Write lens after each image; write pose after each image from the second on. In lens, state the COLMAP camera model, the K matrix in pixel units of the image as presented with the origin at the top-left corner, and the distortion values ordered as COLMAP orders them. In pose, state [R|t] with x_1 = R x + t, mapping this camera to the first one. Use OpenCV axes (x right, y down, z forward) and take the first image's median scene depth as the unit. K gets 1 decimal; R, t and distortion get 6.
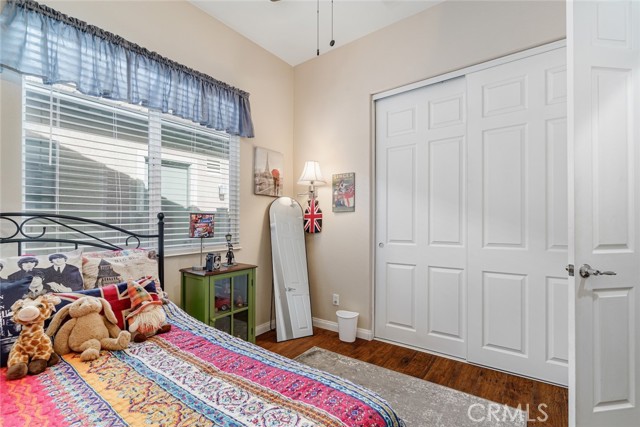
lens RADIAL K [[289.0, 0, 320.9], [0, 289.0, 218.9], [0, 0, 1]] dist [-0.006414, 0.001362]
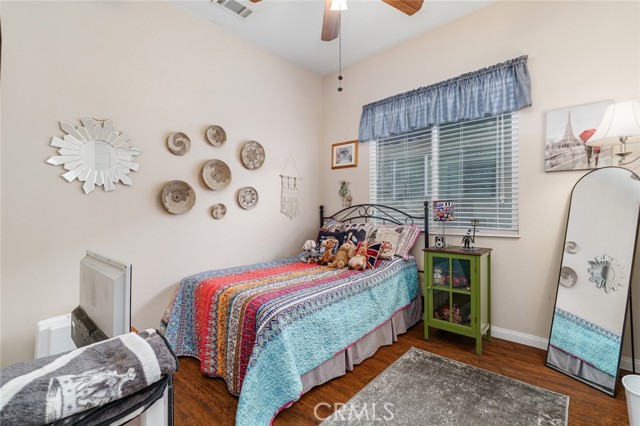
lens RADIAL K [[289.0, 0, 320.7], [0, 289.0, 210.2], [0, 0, 1]] dist [-0.006414, 0.001362]
pose [[-0.110454, -0.010115, -0.993830, 0.860108], [0.004258, 0.999934, -0.010651, 0.034718], [0.993872, -0.005408, -0.110404, 0.655828]]
